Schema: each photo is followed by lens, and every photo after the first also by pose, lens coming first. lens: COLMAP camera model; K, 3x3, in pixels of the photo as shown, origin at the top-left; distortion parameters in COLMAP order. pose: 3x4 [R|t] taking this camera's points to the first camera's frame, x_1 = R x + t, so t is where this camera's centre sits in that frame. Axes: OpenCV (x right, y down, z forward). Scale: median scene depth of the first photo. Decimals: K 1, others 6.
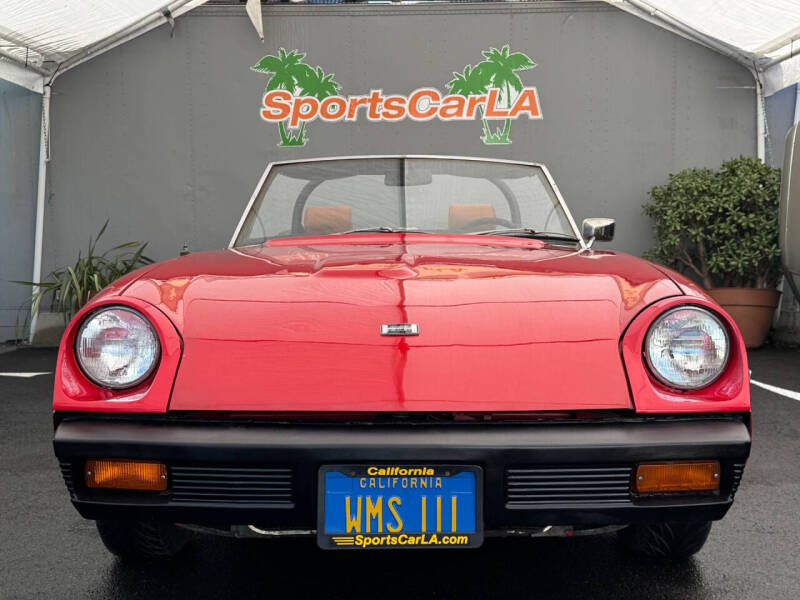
lens RADIAL K [[958.4, 0, 413.2], [0, 958.4, 301.1], [0, 0, 1]] dist [0.222497, -0.537798]
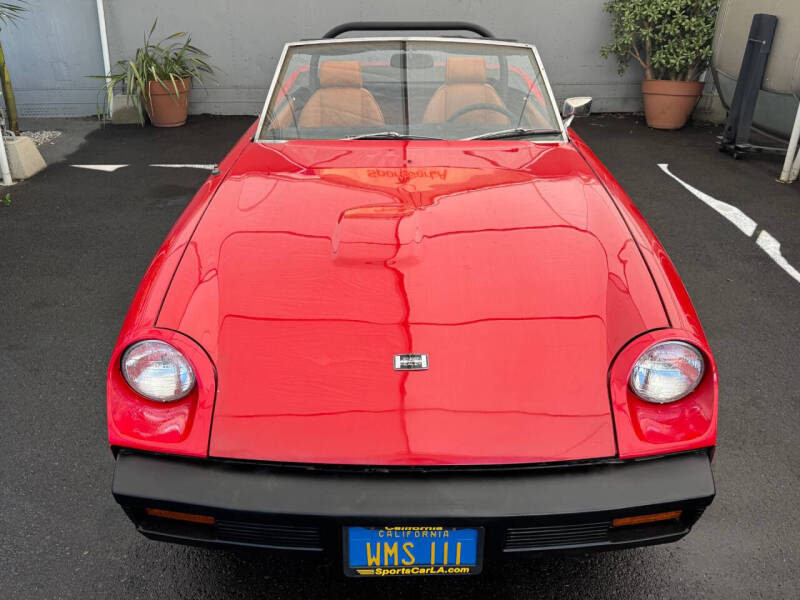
lens RADIAL K [[675.9, 0, 412.7], [0, 675.9, 298.3], [0, 0, 1]] dist [0.005028, -0.000418]
pose [[0.999961, 0.001356, 0.008747, -0.018487], [-0.004800, 0.913337, 0.407177, -0.346455], [-0.007437, -0.407203, 0.913307, 0.320123]]
